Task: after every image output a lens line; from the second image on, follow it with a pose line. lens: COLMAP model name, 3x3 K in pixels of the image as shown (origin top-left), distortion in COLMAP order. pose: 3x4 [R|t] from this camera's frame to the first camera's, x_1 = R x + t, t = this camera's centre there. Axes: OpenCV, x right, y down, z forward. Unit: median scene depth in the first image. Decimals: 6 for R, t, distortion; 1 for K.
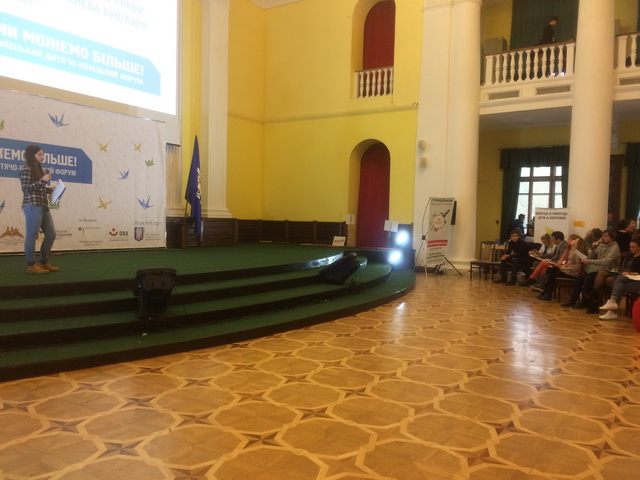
lens RADIAL K [[544.3, 0, 318.6], [0, 544.3, 236.6], [0, 0, 1]] dist [0.066534, -0.068613]
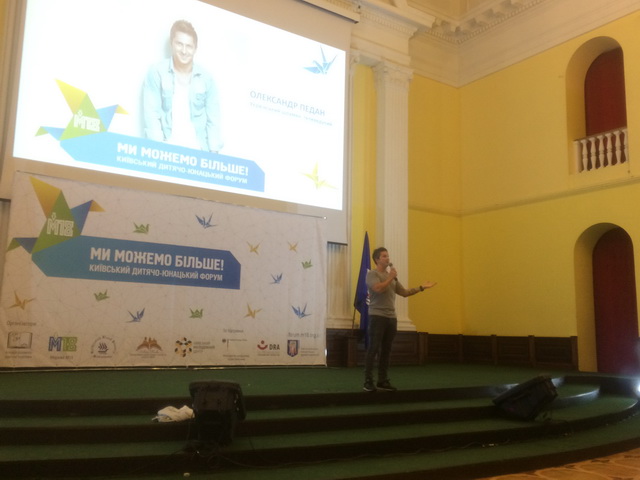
lens RADIAL K [[615.0, 0, 317.1], [0, 615.0, 237.2], [0, 0, 1]] dist [0.049131, 0.000000]
pose [[0.921813, -0.065182, -0.382115, 0.082462], [-0.012166, 0.980410, -0.196590, 0.014287], [0.387444, 0.185868, 0.902962, 0.127813]]
